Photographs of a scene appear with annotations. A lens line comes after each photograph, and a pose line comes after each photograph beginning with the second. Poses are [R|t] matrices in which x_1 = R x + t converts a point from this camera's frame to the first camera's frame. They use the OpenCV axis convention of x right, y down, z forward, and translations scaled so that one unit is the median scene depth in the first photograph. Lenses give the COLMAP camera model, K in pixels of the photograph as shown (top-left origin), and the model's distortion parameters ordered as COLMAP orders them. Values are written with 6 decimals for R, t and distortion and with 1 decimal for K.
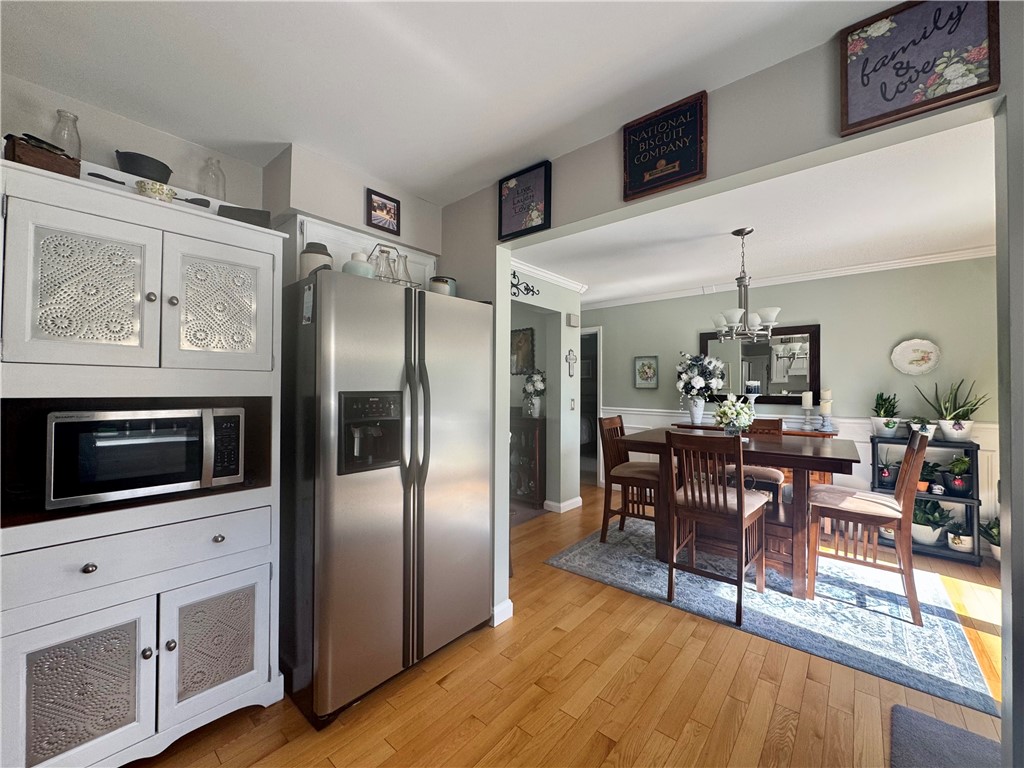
lens RADIAL K [[406.6, 0, 511.3], [0, 406.6, 382.3], [0, 0, 1]] dist [-0.006856, 0.000687]
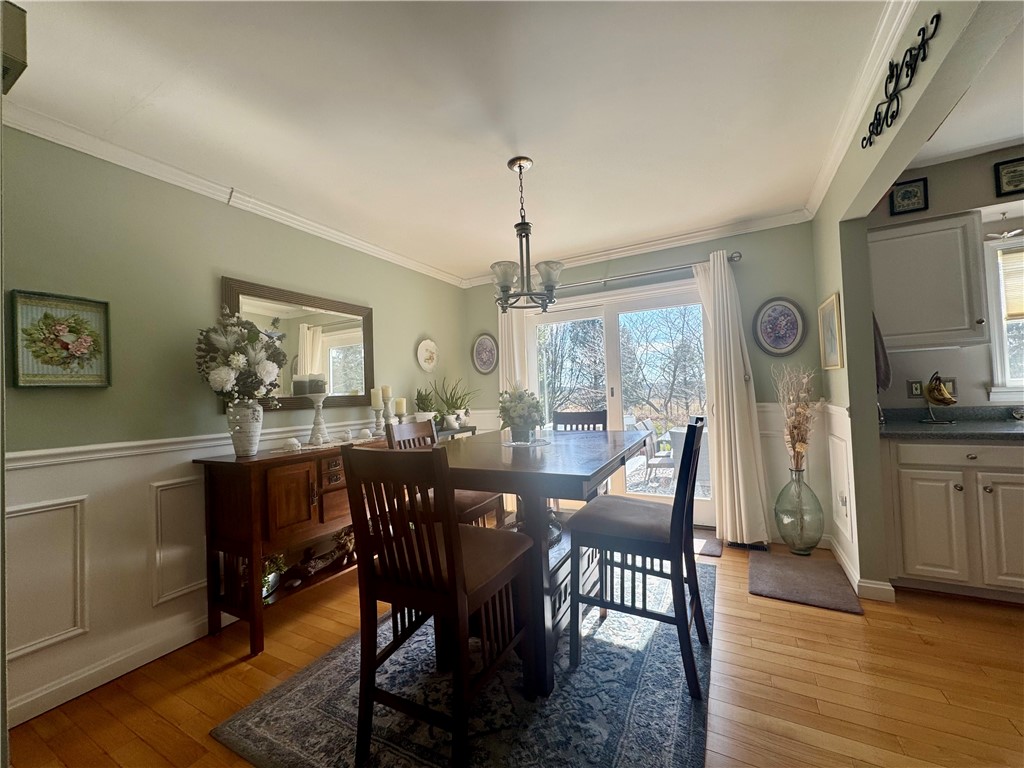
lens RADIAL K [[406.6, 0, 511.7], [0, 406.6, 383.3], [0, 0, 1]] dist [-0.006856, 0.000687]
pose [[-0.199654, 0.027350, 0.979485, -0.175822], [0.028032, 0.999361, -0.022191, 0.059047], [-0.979465, 0.023027, -0.200293, 1.380551]]
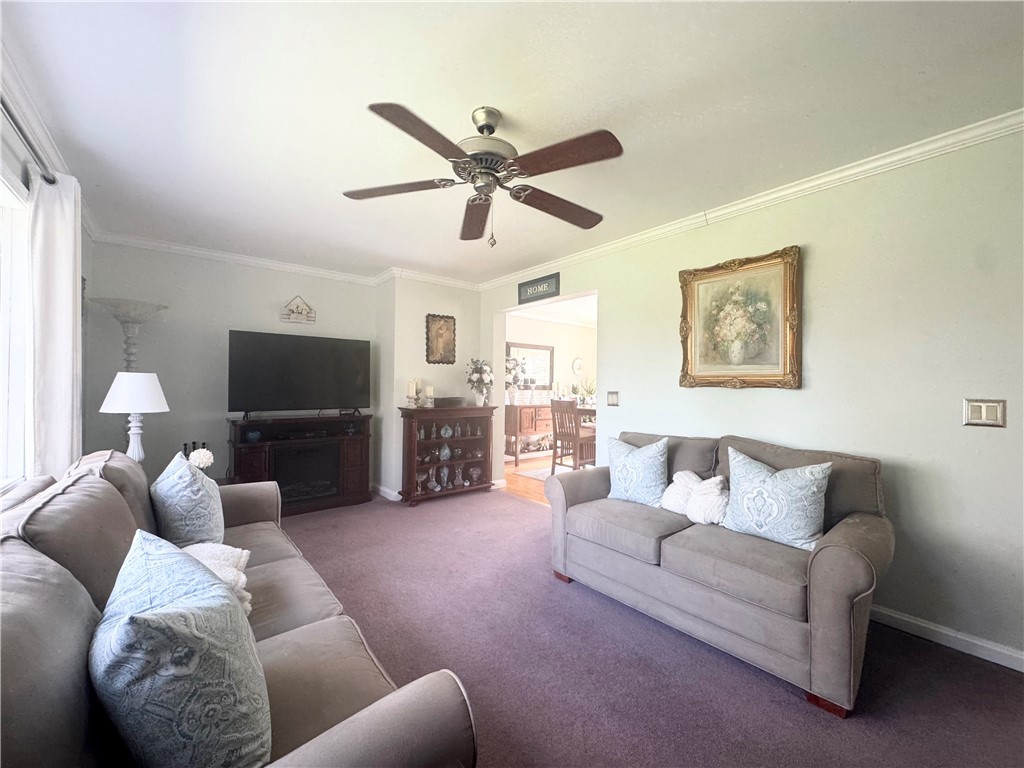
lens RADIAL K [[406.6, 0, 516.9], [0, 406.6, 385.7], [0, 0, 1]] dist [-0.006856, 0.000687]
pose [[0.179565, 0.000594, 0.983746, -1.735480], [-0.022660, 0.999737, 0.003532, 0.052083], [-0.983485, -0.022926, 0.179531, 1.284963]]
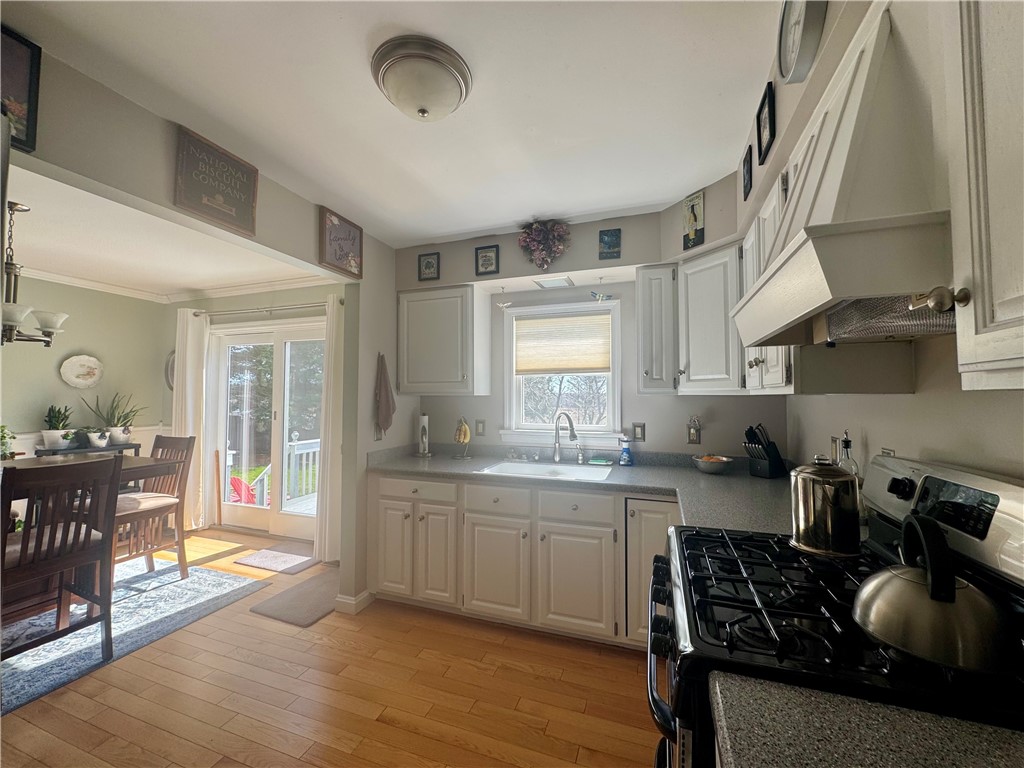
lens RADIAL K [[406.6, 0, 512.4], [0, 406.6, 381.6], [0, 0, 1]] dist [-0.006856, 0.000687]
pose [[-0.355069, 0.029020, 0.934389, -0.583047], [-0.014739, 0.999220, -0.036635, -0.018113], [-0.934724, -0.026780, -0.354365, 0.421166]]
